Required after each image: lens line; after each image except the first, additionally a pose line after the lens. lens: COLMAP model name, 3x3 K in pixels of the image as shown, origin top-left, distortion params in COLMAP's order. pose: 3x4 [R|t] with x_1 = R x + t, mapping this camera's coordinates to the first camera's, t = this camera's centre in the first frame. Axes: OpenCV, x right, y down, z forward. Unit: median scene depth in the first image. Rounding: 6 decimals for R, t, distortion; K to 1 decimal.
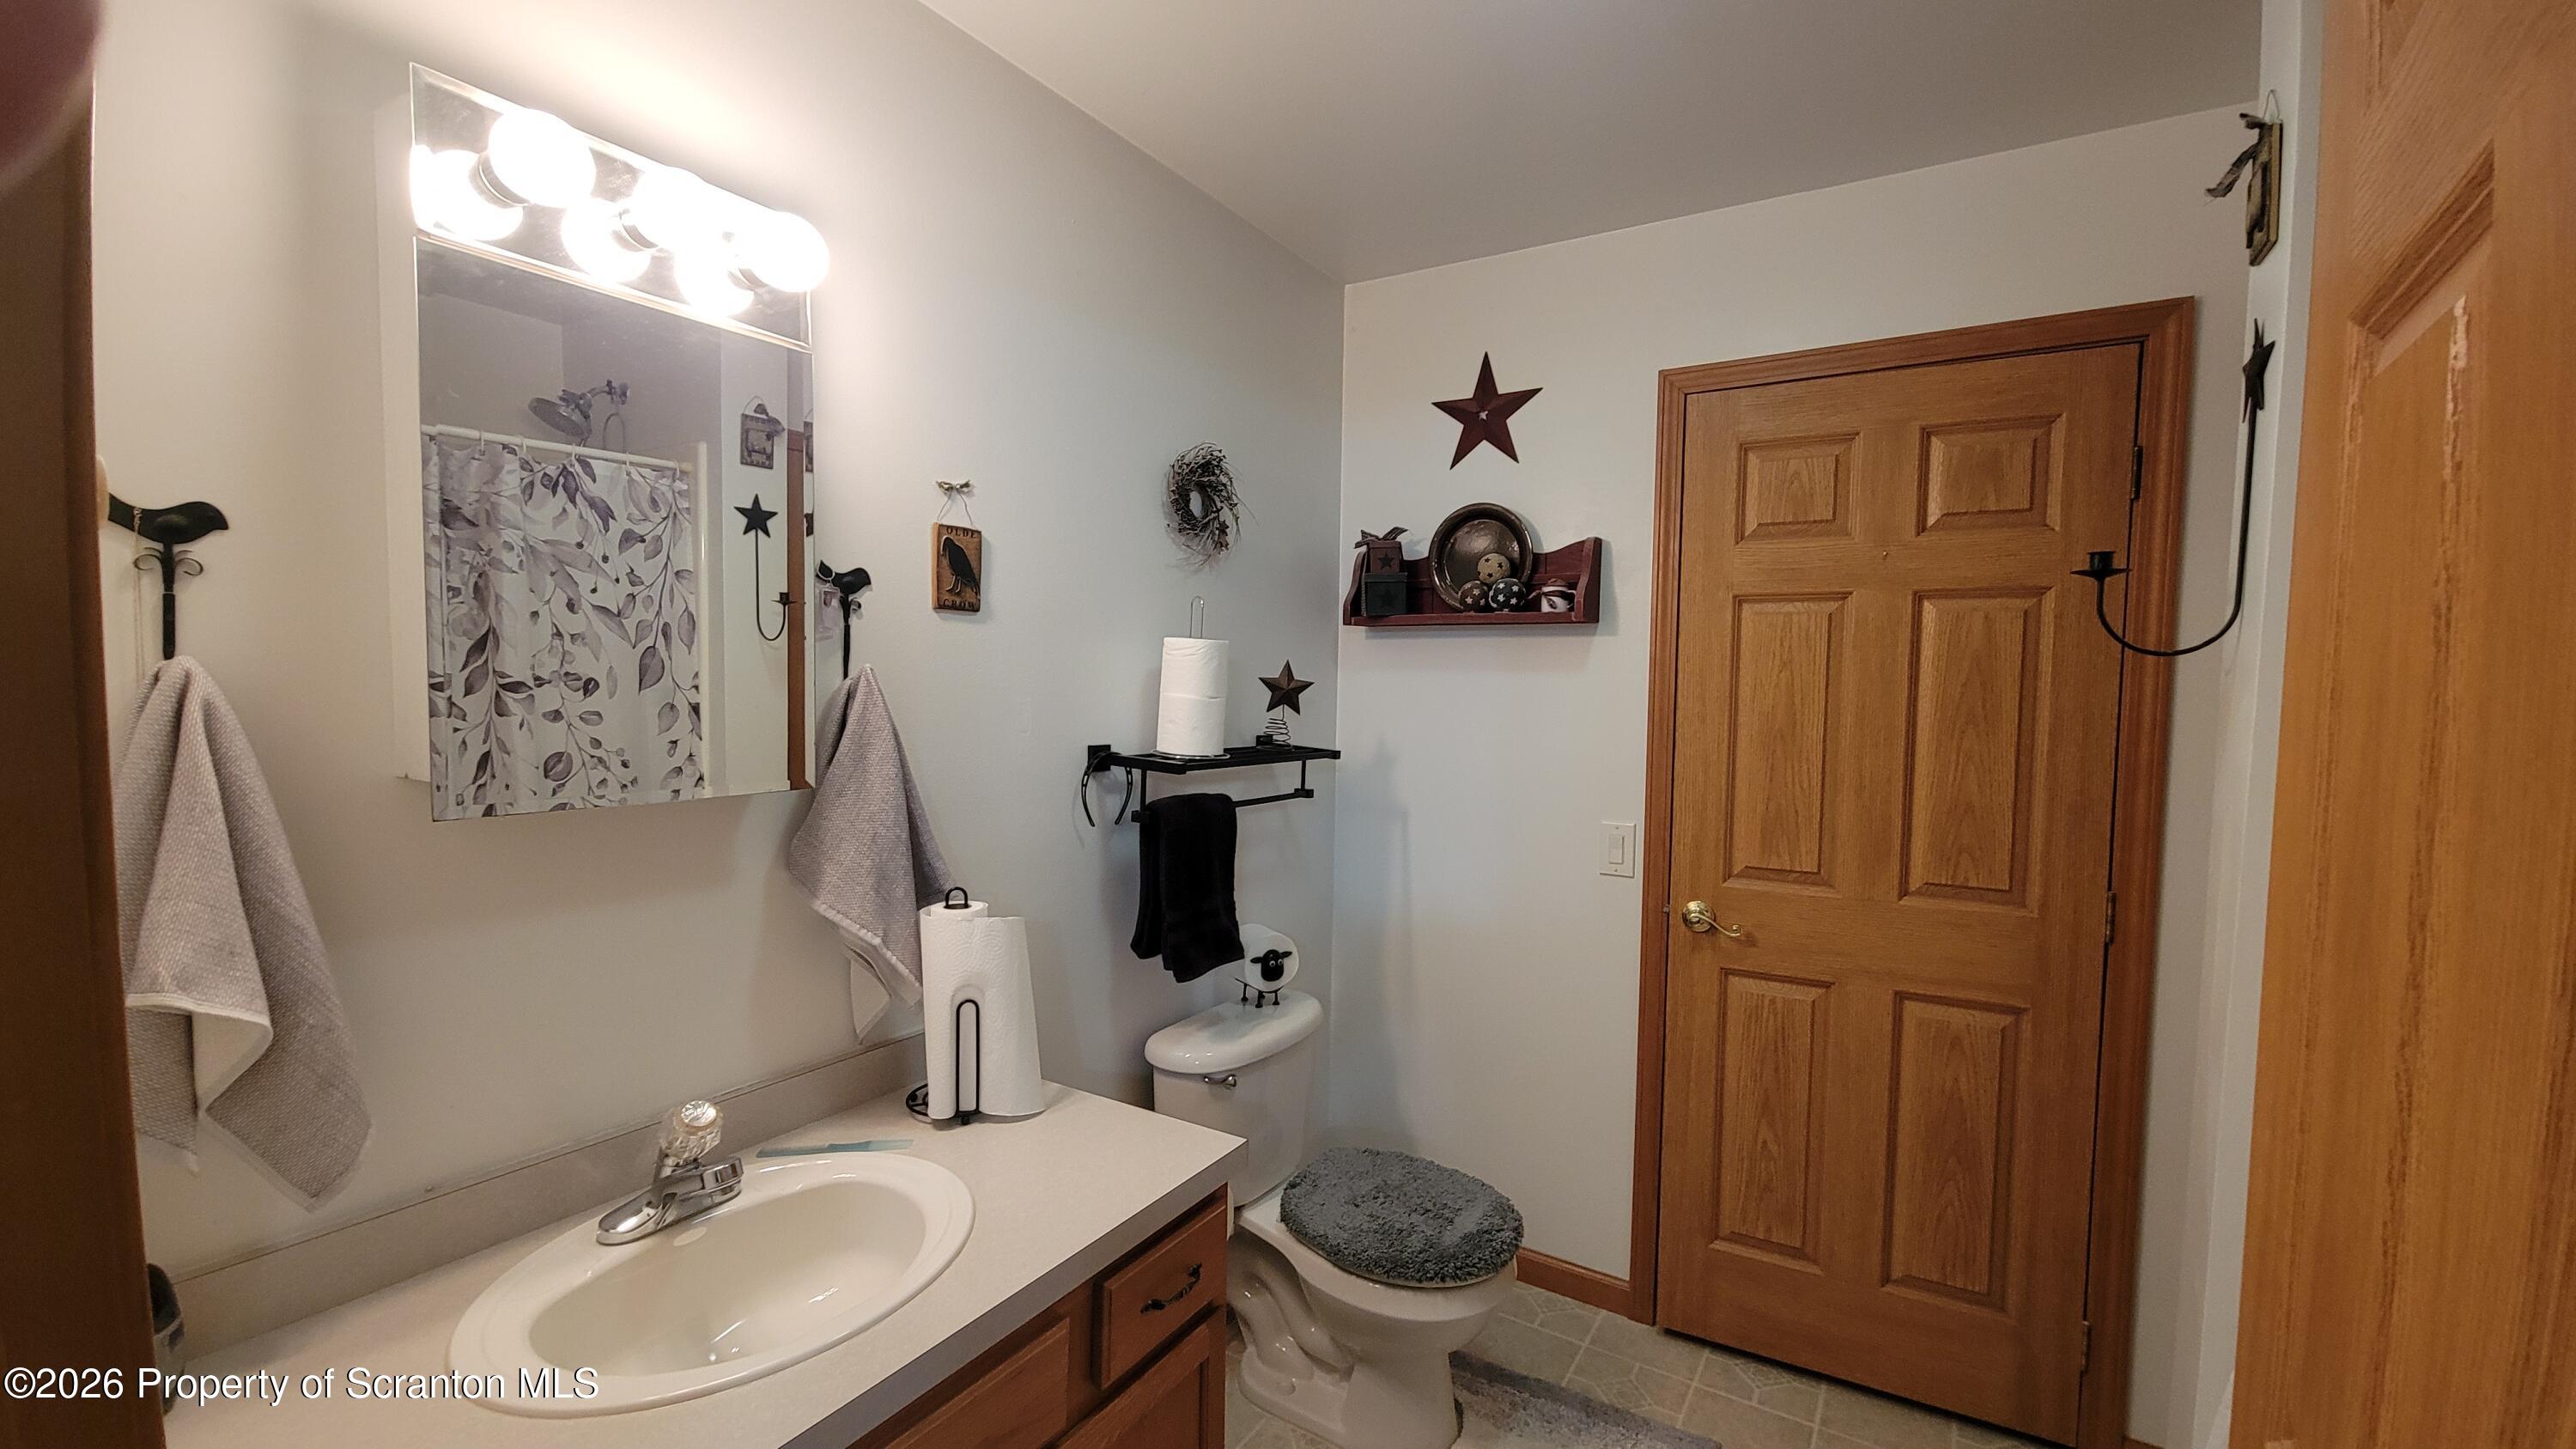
lens RADIAL K [[1041.1, 0, 1305.9], [0, 1041.1, 739.4], [0, 0, 1]] dist [0.019598, -0.015714]
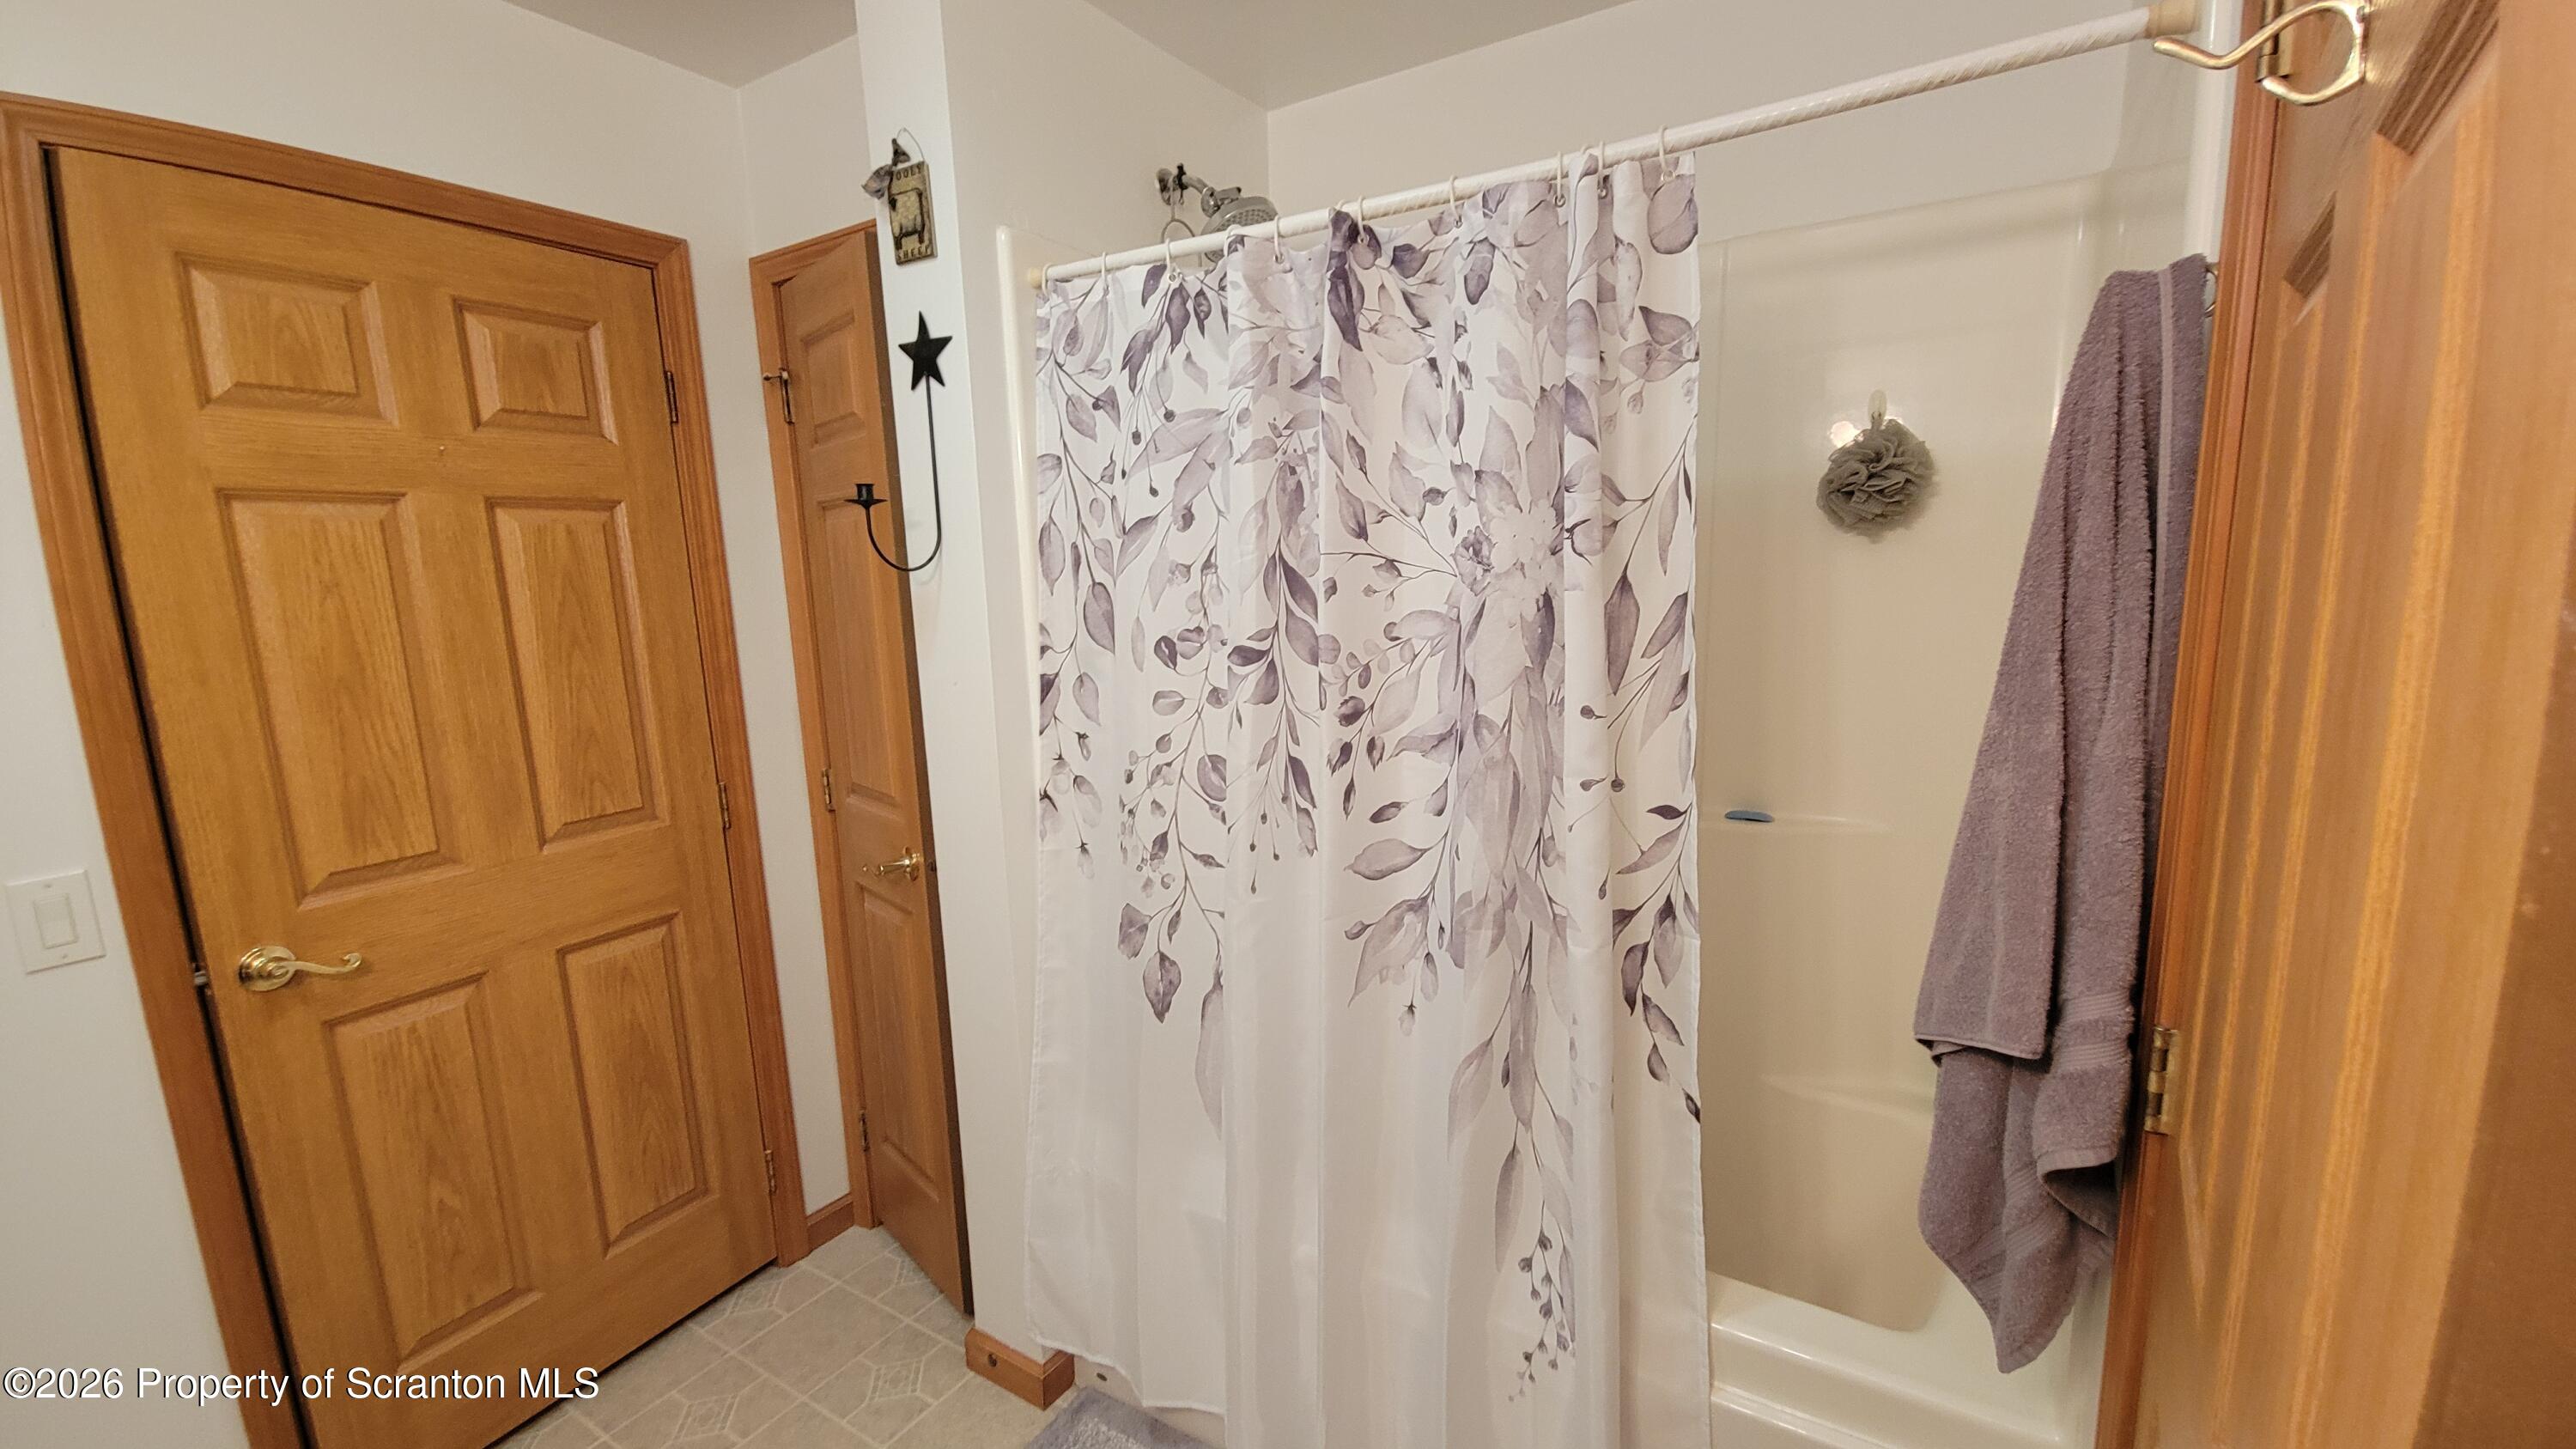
lens RADIAL K [[1041.1, 0, 1305.9], [0, 1041.1, 739.4], [0, 0, 1]] dist [0.019598, -0.015714]
pose [[-0.018685, -0.179579, 0.983566, -0.302768], [0.087146, 0.979701, 0.180529, -0.043210], [-0.996020, 0.089087, -0.002656, 0.348556]]
